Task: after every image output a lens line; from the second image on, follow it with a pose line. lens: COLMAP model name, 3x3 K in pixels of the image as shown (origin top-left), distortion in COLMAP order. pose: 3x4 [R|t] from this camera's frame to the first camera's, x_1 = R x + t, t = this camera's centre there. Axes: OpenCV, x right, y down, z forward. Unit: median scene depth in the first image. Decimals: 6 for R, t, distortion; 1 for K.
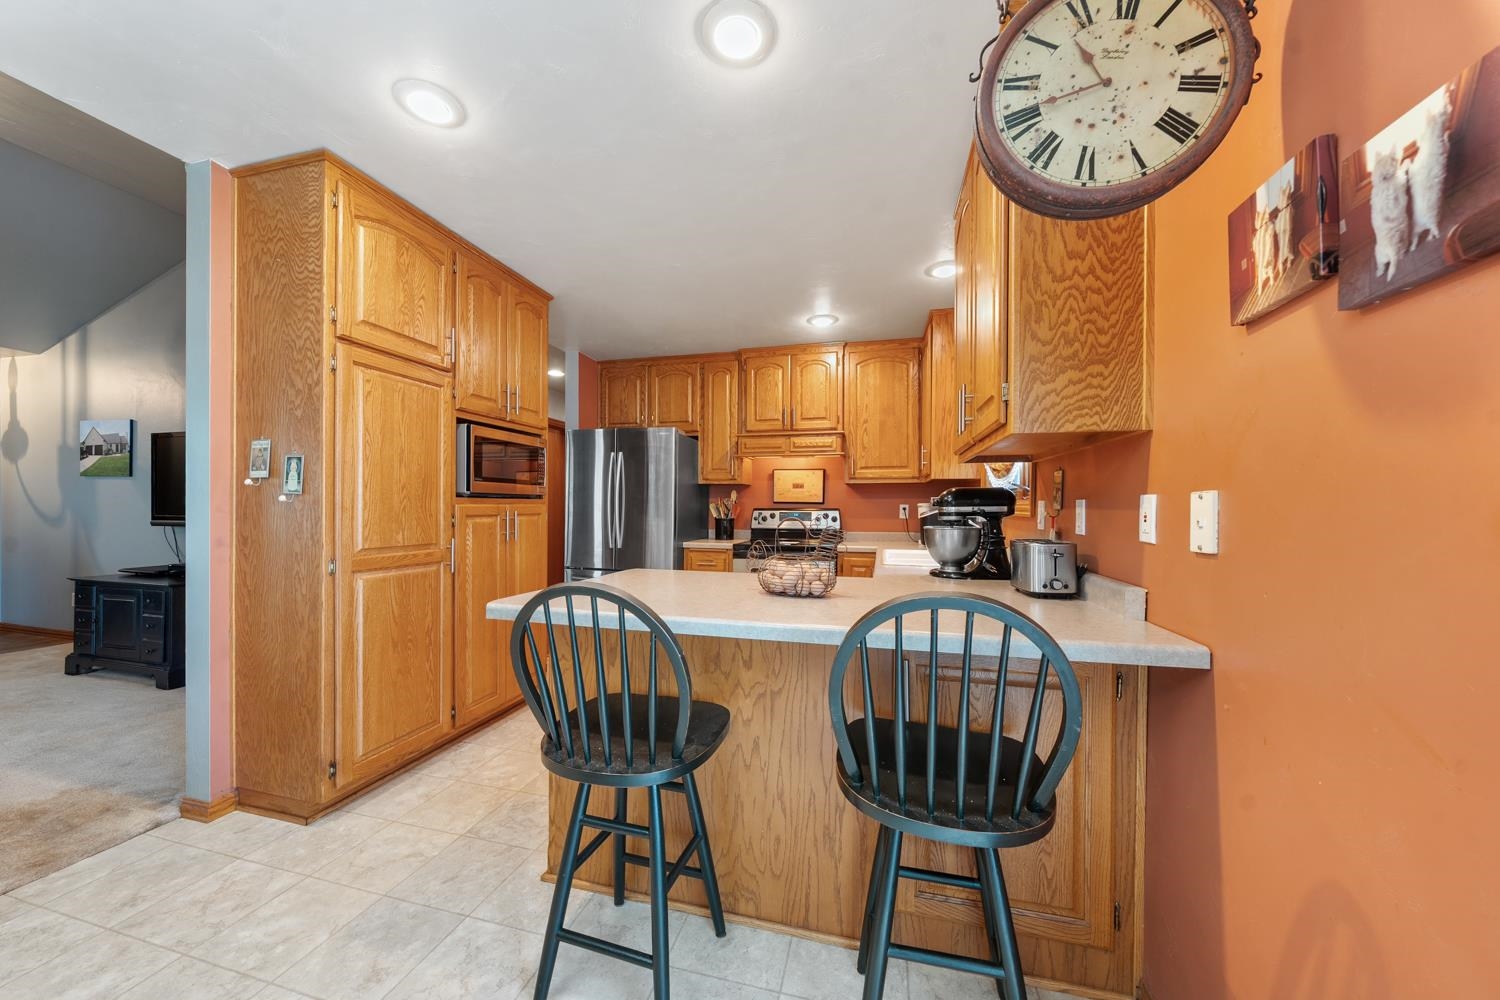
lens RADIAL K [[527.6, 0, 746.2], [0, 527.6, 510.3], [0, 0, 1]] dist [0.000256, 0.000142]
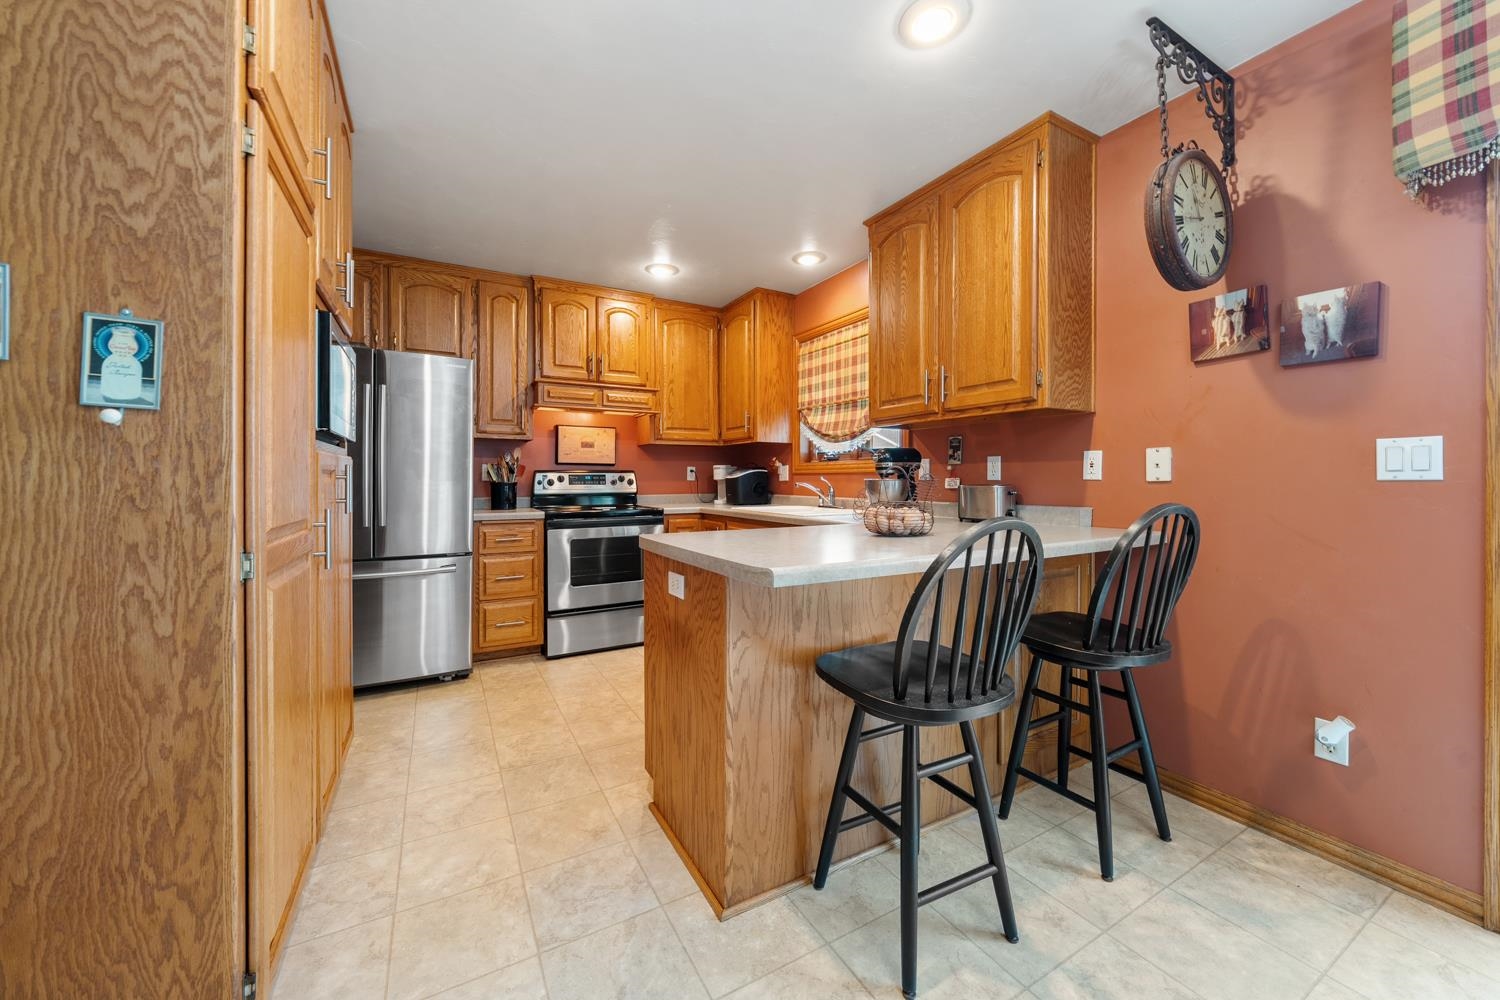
lens RADIAL K [[554.3, 0, 749.3], [0, 554.3, 485.0], [0, 0, 1]] dist [0.000451, 0.000188]
pose [[0.718953, -0.014709, 0.694903, -0.792097], [0.010414, 0.999892, 0.010390, 0.031304], [-0.694981, -0.000233, 0.719028, 0.315216]]
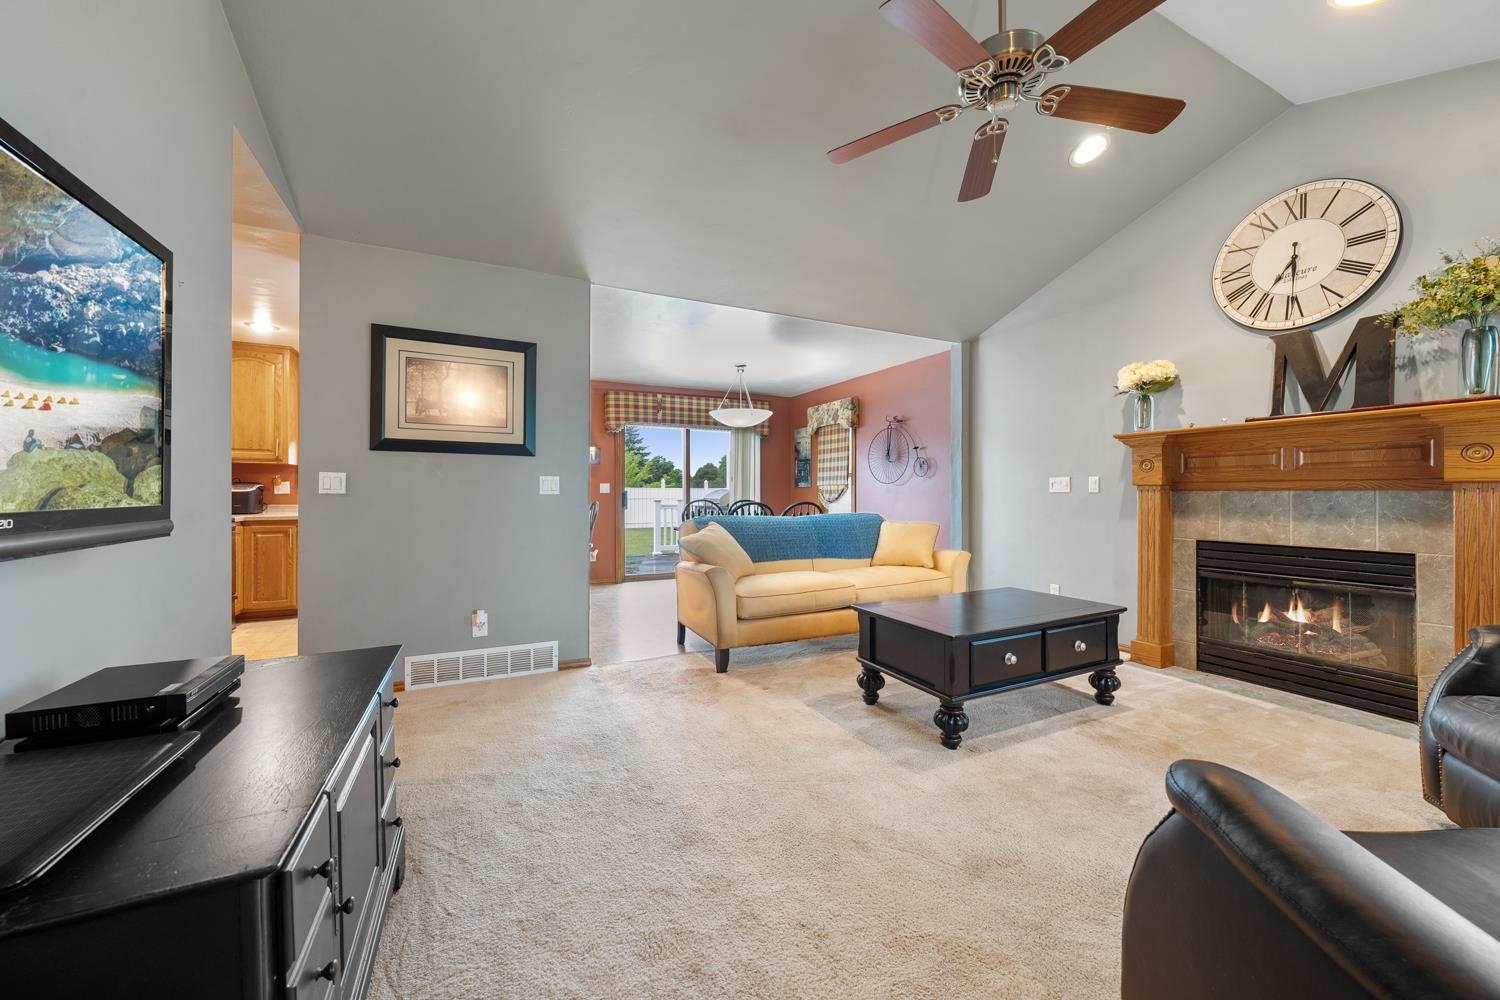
lens RADIAL K [[551.8, 0, 748.2], [0, 551.8, 491.6], [0, 0, 1]] dist [-0.002961, -0.000123]
pose [[-0.658235, -0.008530, 0.752764, -2.744312], [-0.000857, 0.999944, 0.010581, -0.002508], [-0.752812, 0.006320, -0.658205, 1.797927]]
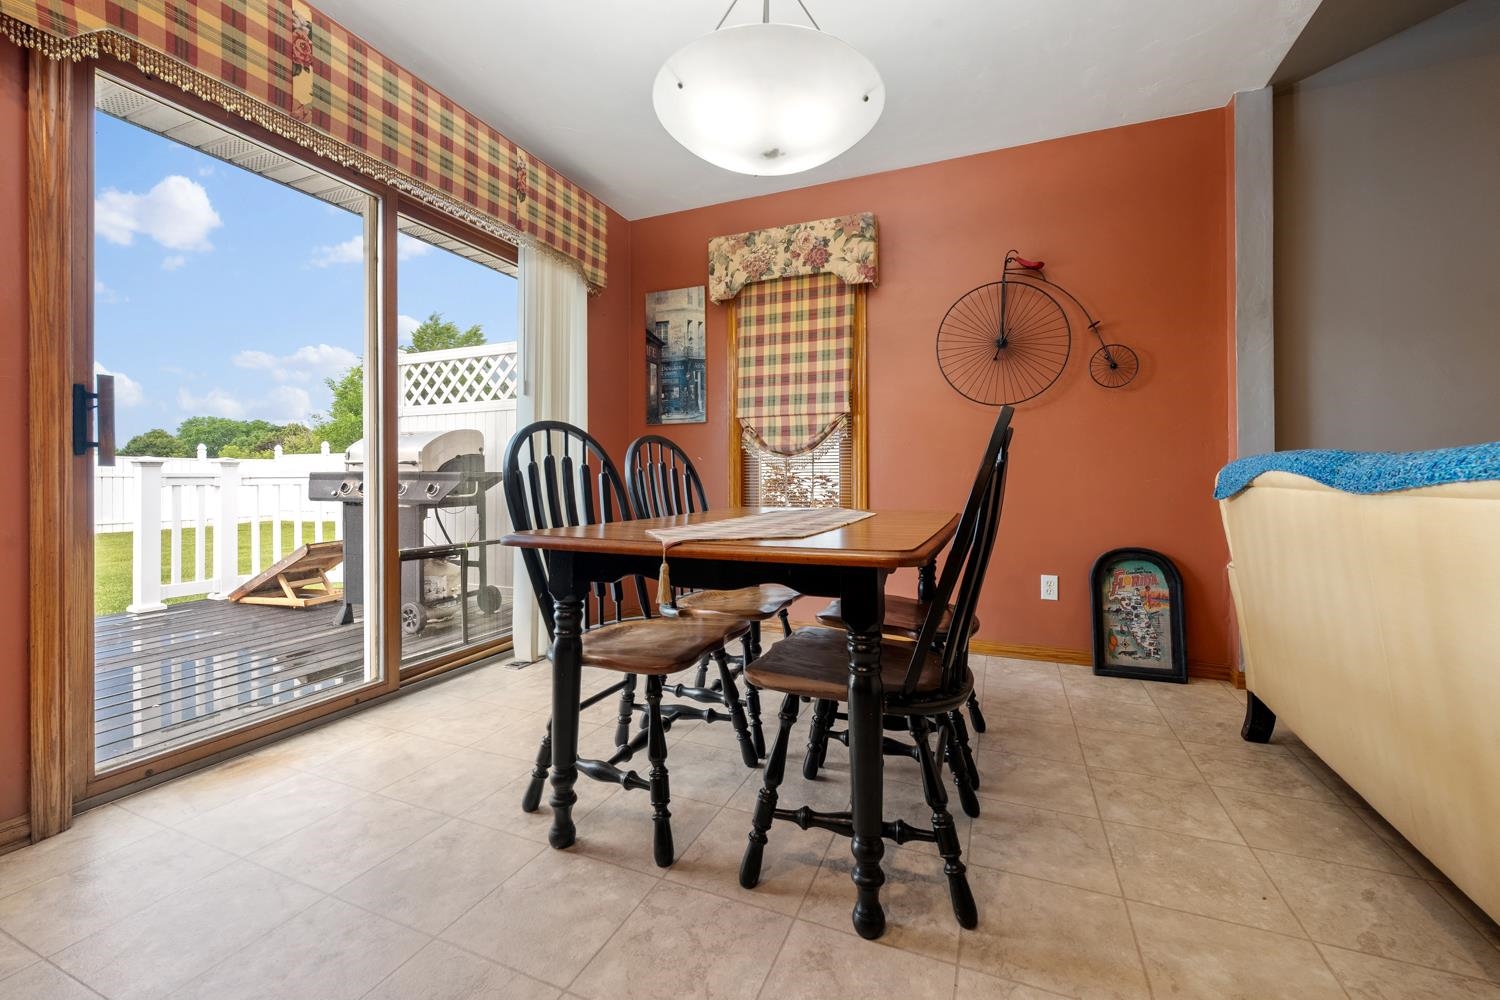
lens RADIAL K [[594.6, 0, 757.3], [0, 594.6, 474.6], [0, 0, 1]] dist [-0.003321, -0.000362]
pose [[-0.991845, -0.008040, 0.127193, -0.595194], [-0.006987, 0.999938, 0.008723, 0.142995], [-0.127255, 0.007763, -0.991840, 0.763187]]
